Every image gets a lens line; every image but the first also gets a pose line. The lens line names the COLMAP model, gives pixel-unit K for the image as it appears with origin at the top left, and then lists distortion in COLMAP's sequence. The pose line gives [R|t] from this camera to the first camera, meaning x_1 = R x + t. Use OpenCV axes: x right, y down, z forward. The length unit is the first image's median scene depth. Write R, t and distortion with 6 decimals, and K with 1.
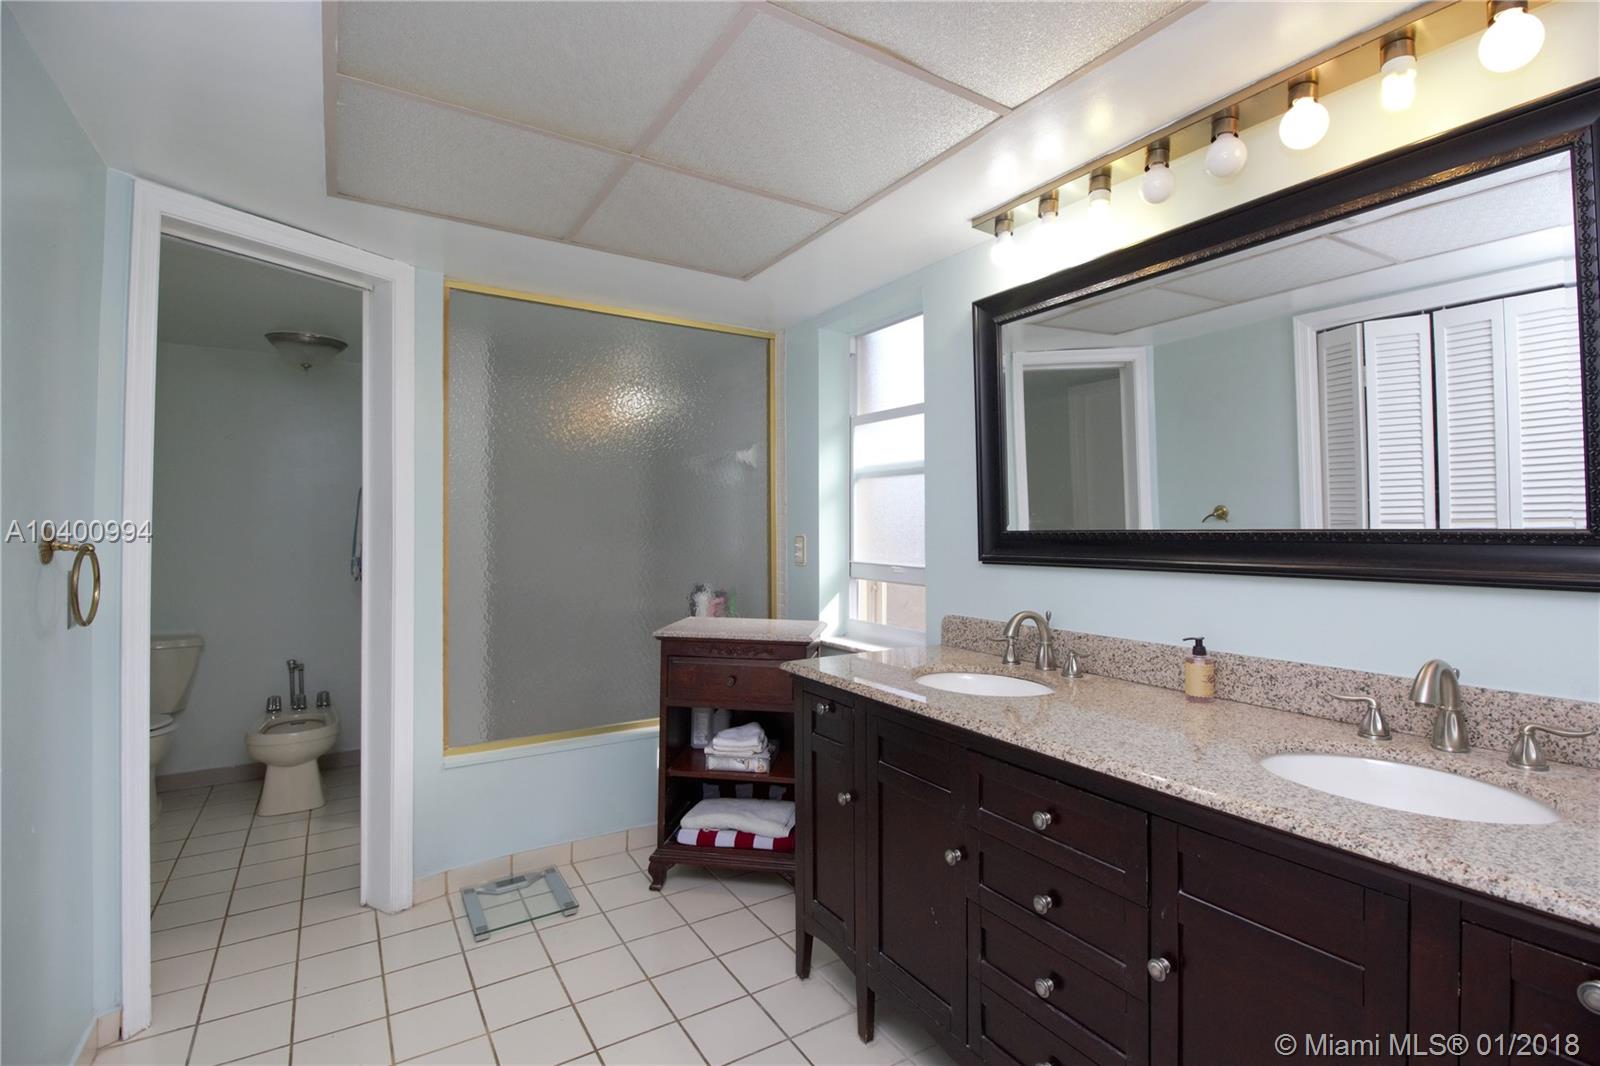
lens RADIAL K [[739.7, 0, 810.9], [0, 739.7, 516.5], [0, 0, 1]] dist [0.003312, -0.016007]
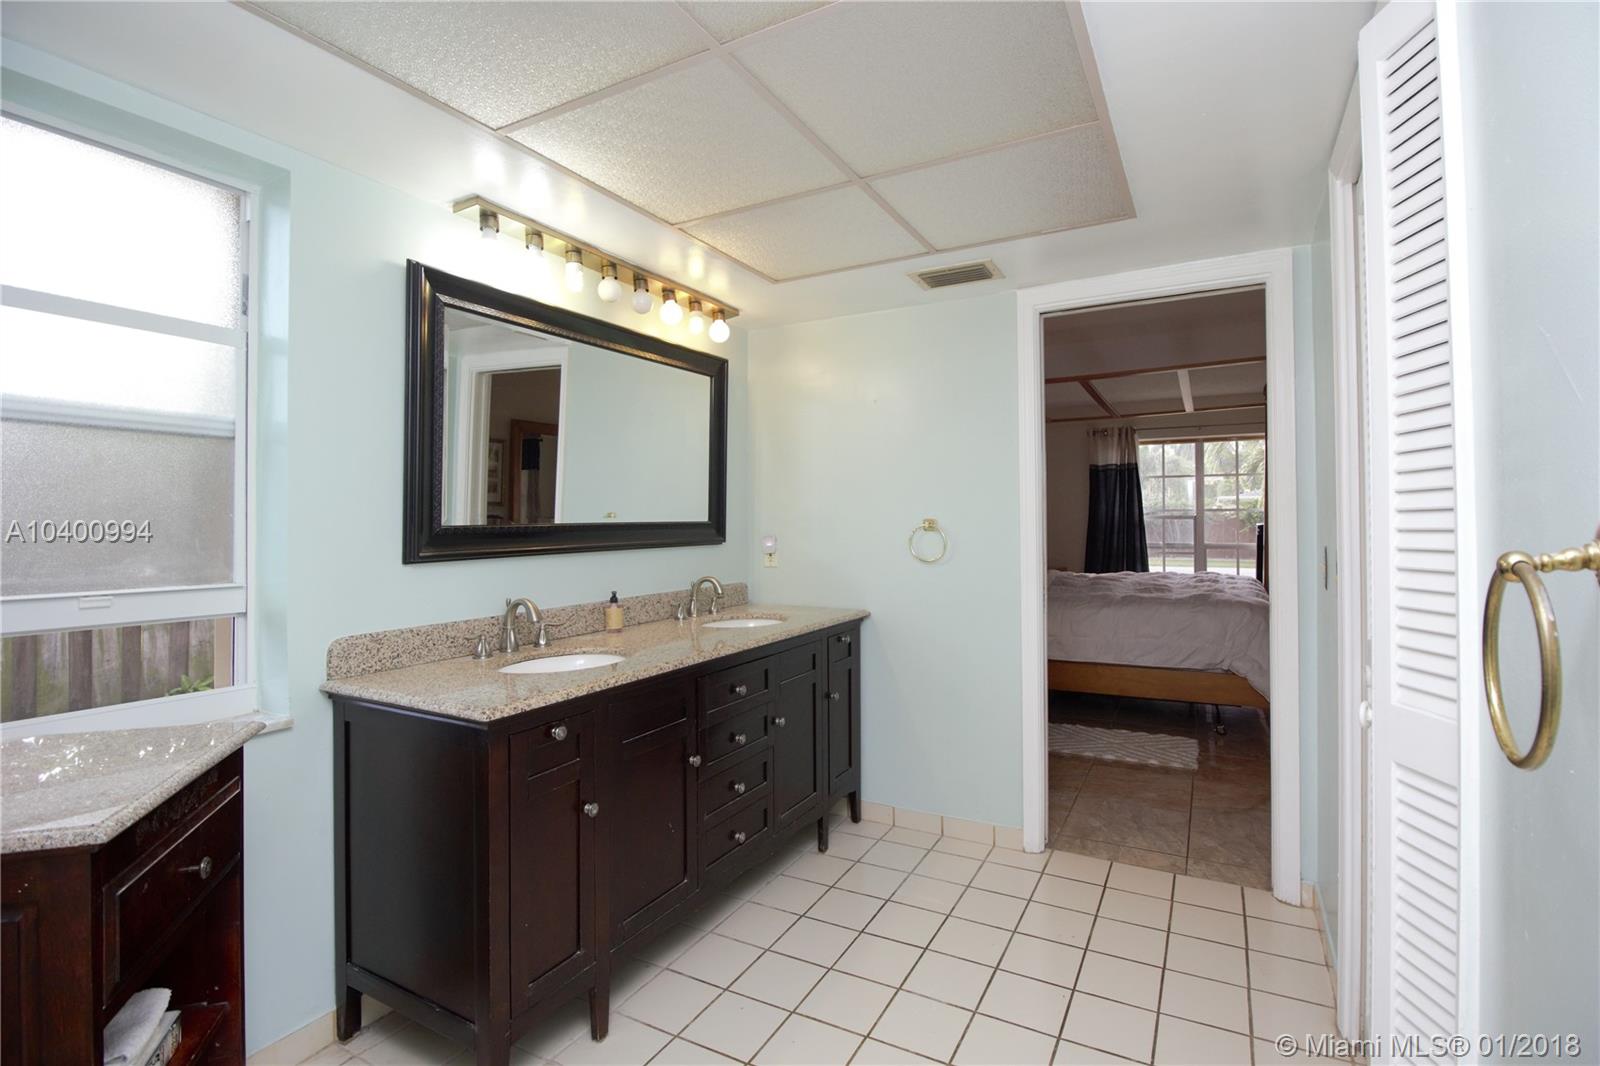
lens RADIAL K [[739.7, 0, 810.9], [0, 739.7, 516.5], [0, 0, 1]] dist [0.003312, -0.016007]
pose [[-0.496774, 0.011365, 0.867806, -0.796531], [-0.007133, 0.999827, -0.017177, 0.020645], [-0.867851, -0.014723, -0.496607, 1.080189]]
